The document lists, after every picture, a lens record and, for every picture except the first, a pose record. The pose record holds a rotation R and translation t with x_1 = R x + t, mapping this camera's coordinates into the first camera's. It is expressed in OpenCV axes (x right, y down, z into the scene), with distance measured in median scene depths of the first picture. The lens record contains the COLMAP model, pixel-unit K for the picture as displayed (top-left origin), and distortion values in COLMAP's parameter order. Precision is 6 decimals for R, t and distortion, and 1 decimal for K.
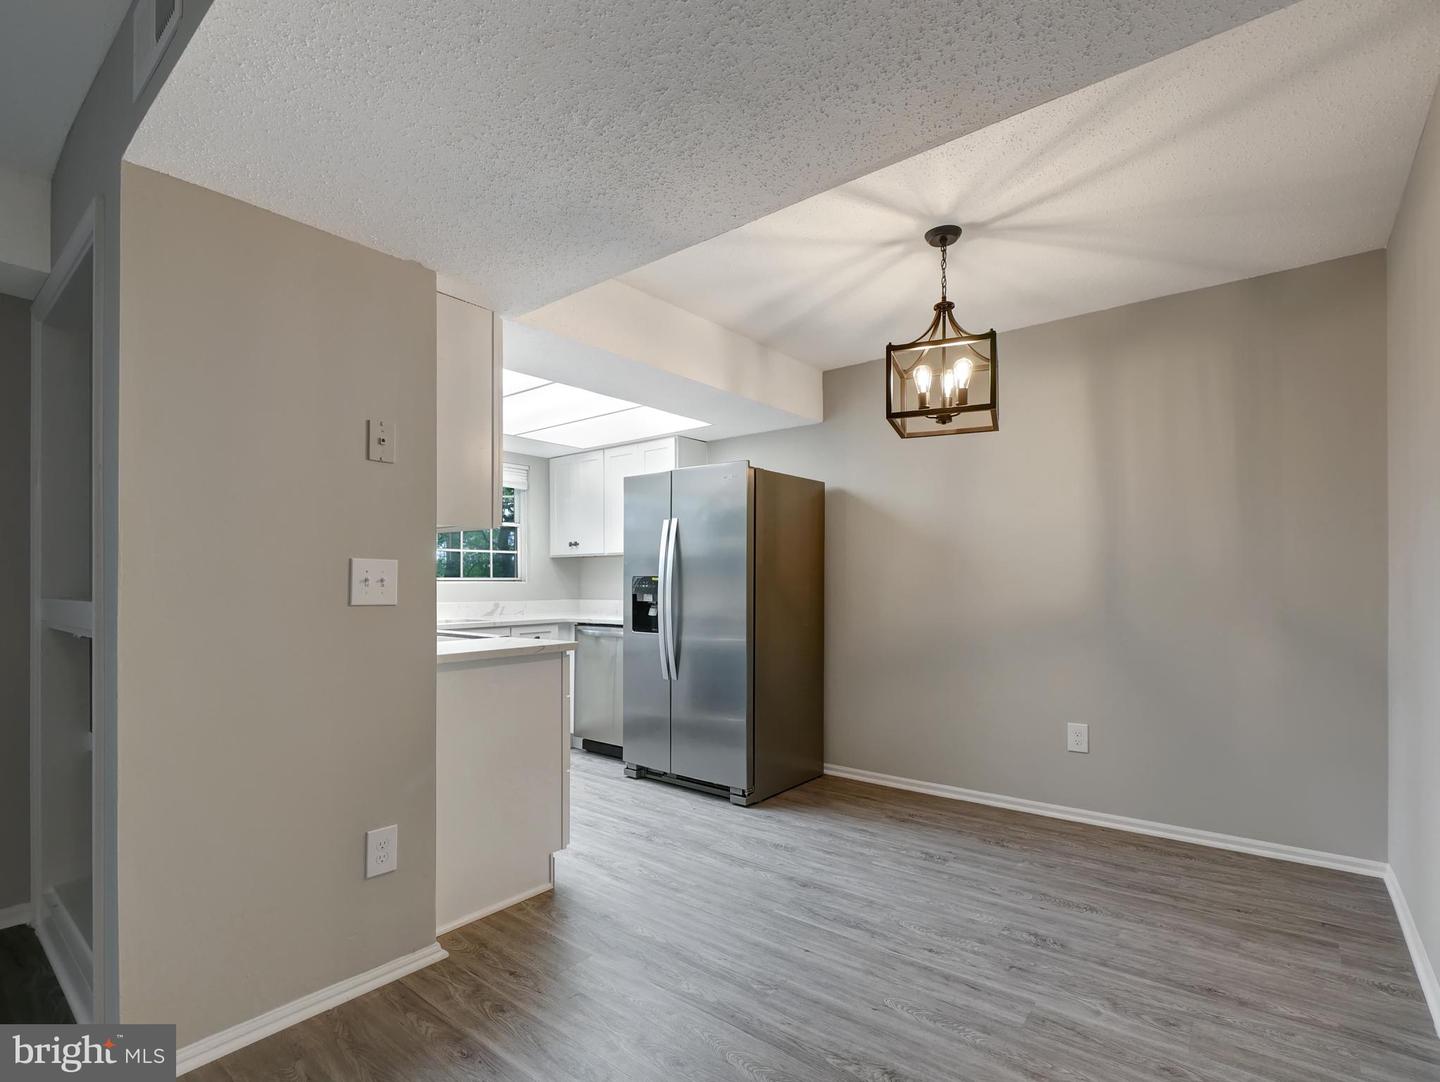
lens RADIAL K [[696.0, 0, 719.9], [0, 696.0, 591.4], [0, 0, 1]] dist [-0.003177, -0.001105]
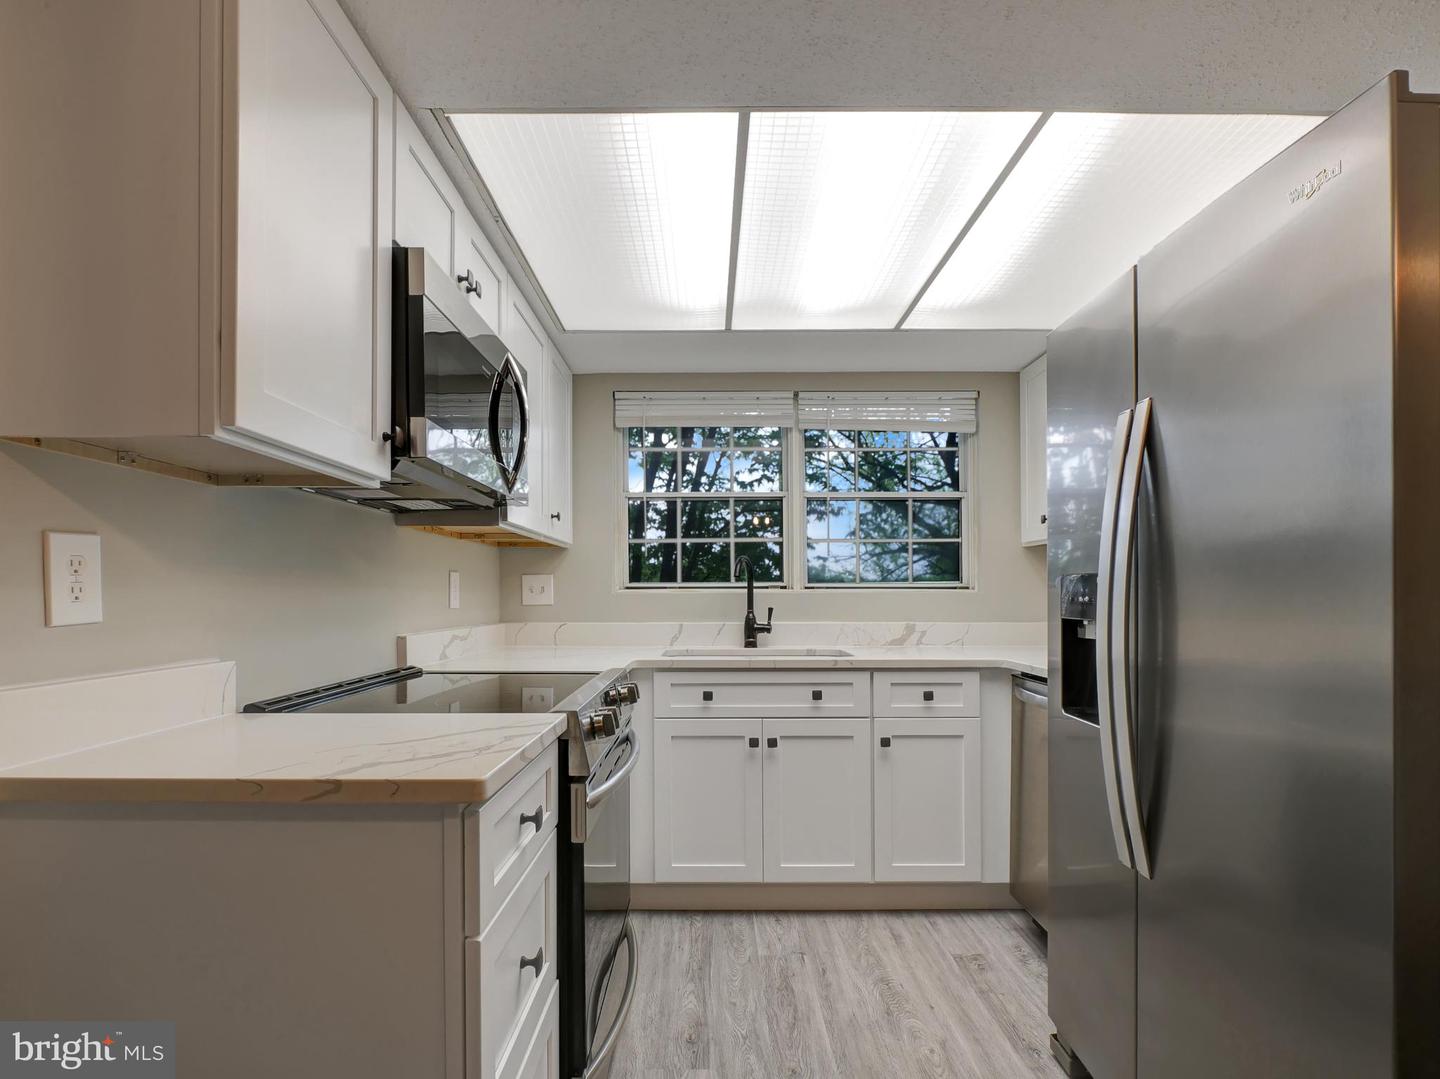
lens RADIAL K [[705.3, 0, 727.7], [0, 705.3, 617.8], [0, 0, 1]] dist [-0.018726, -0.000050]
pose [[0.629943, 0.028453, -0.776120, 0.081894], [-0.010728, 0.999552, 0.027937, -0.007728], [0.776567, -0.009272, 0.629966, 0.764700]]
